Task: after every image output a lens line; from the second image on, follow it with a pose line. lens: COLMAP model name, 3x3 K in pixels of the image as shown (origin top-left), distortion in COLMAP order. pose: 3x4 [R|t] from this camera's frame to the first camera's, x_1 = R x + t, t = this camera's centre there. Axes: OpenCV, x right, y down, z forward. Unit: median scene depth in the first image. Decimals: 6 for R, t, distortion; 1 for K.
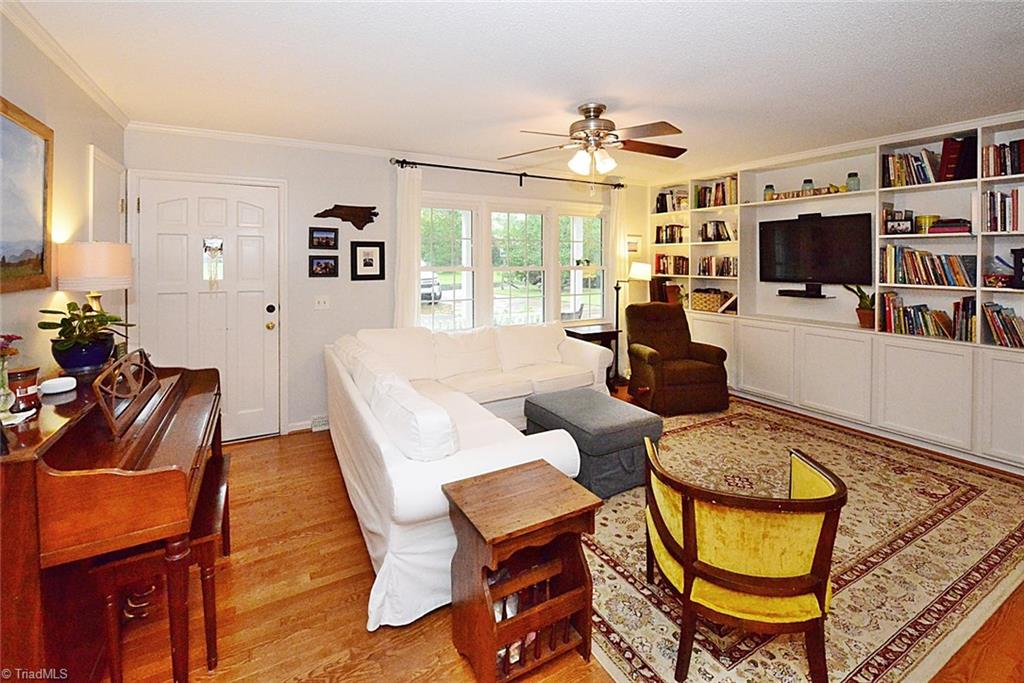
lens RADIAL K [[447.1, 0, 505.2], [0, 447.1, 263.0], [0, 0, 1]] dist [-0.017609, -0.001335]
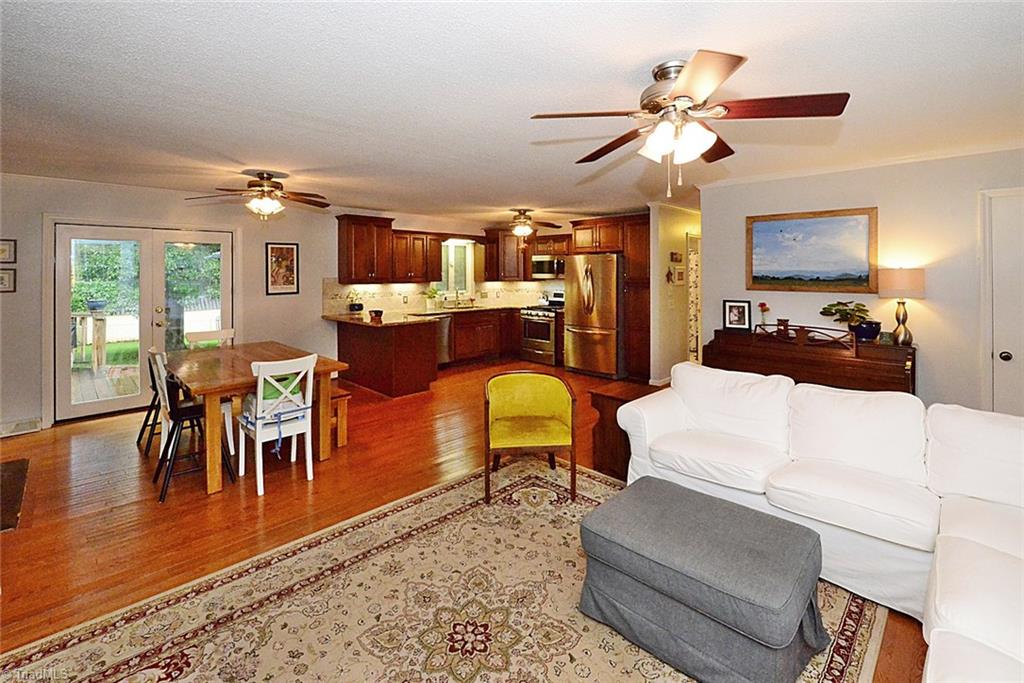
lens RADIAL K [[447.1, 0, 520.3], [0, 447.1, 270.8], [0, 0, 1]] dist [-0.017609, -0.001335]
pose [[-0.954445, -0.001129, -0.298386, 0.764304], [-0.002354, 0.999990, 0.003748, -0.034923], [0.298379, 0.004279, -0.954438, 1.917683]]
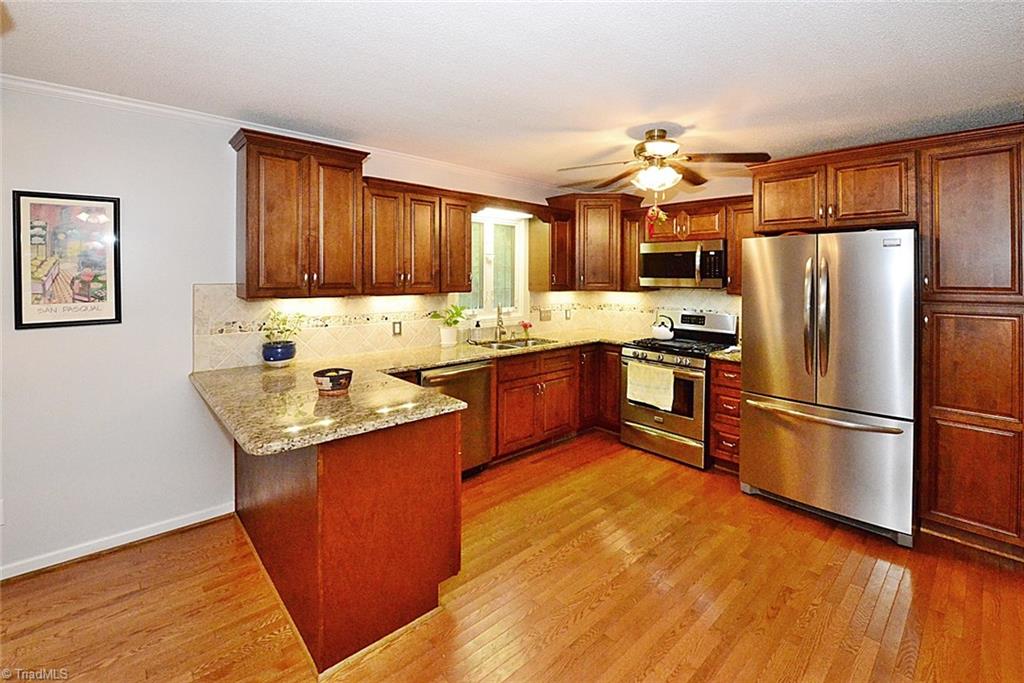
lens RADIAL K [[447.1, 0, 511.1], [0, 447.1, 279.4], [0, 0, 1]] dist [-0.017609, -0.001335]
pose [[-0.973574, -0.005451, -0.228307, 0.579287], [-0.009122, 0.999845, 0.015027, -0.015786], [0.228190, 0.016712, -0.973473, 0.356897]]
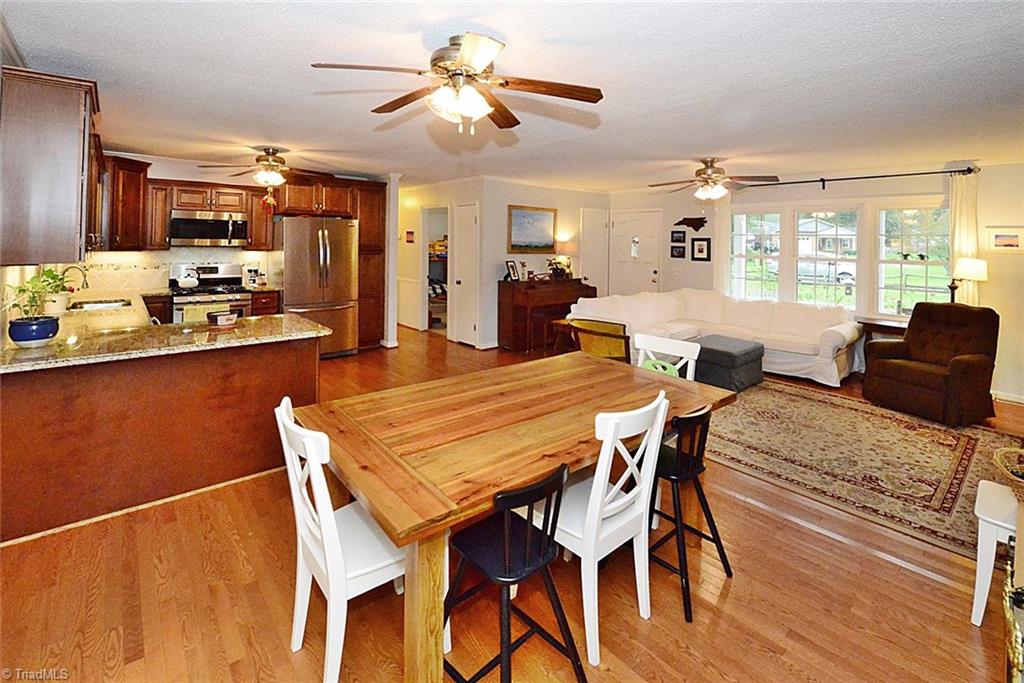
lens RADIAL K [[447.1, 0, 507.3], [0, 447.1, 258.7], [0, 0, 1]] dist [-0.017609, -0.001335]
pose [[0.191897, 0.040520, -0.980578, 2.019778], [-0.025360, 0.999018, 0.036319, -0.021087], [0.981087, 0.017898, 0.192736, -0.083596]]
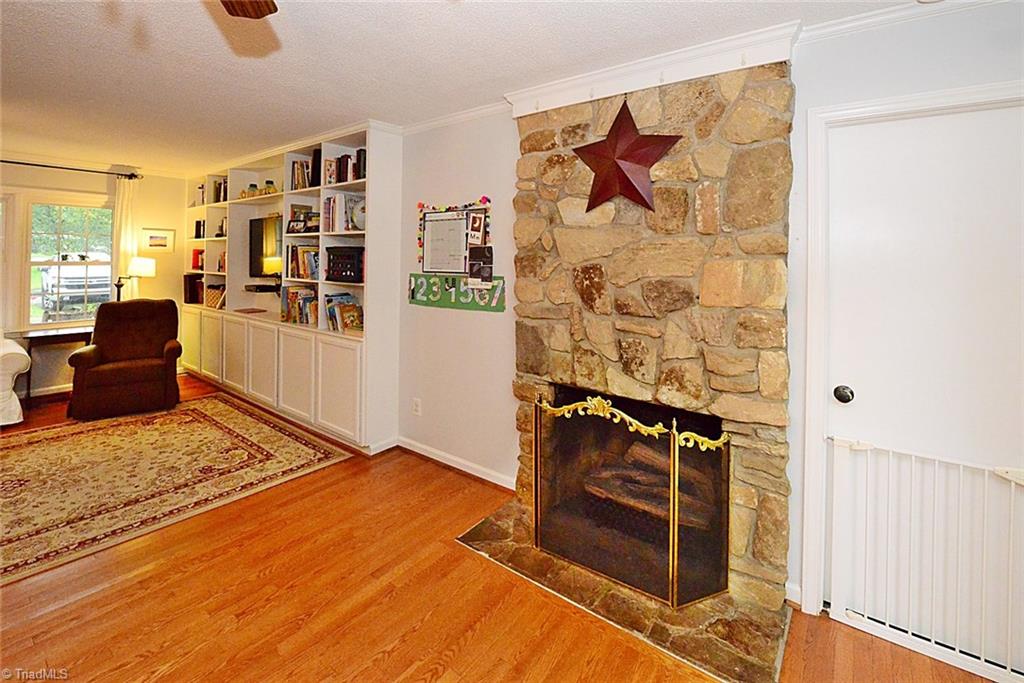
lens RADIAL K [[447.1, 0, 505.3], [0, 447.1, 251.2], [0, 0, 1]] dist [-0.017609, -0.001335]
pose [[0.913828, 0.013862, 0.405864, 1.325736], [-0.004831, 0.999718, -0.023267, 0.006144], [-0.406072, 0.019301, 0.913637, -0.355992]]
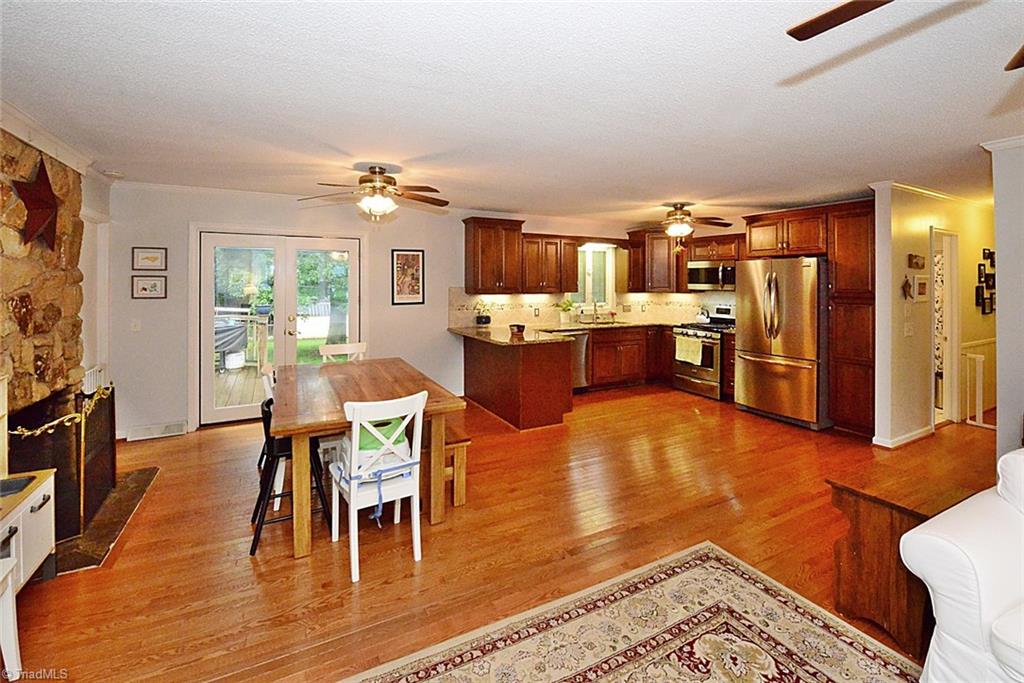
lens RADIAL K [[447.1, 0, 514.3], [0, 447.1, 278.7], [0, 0, 1]] dist [-0.017609, -0.001335]
pose [[-0.999948, -0.005017, 0.008923, 0.717579], [-0.005005, 0.999987, 0.001384, -0.031181], [-0.008929, 0.001339, -0.999959, 1.487073]]
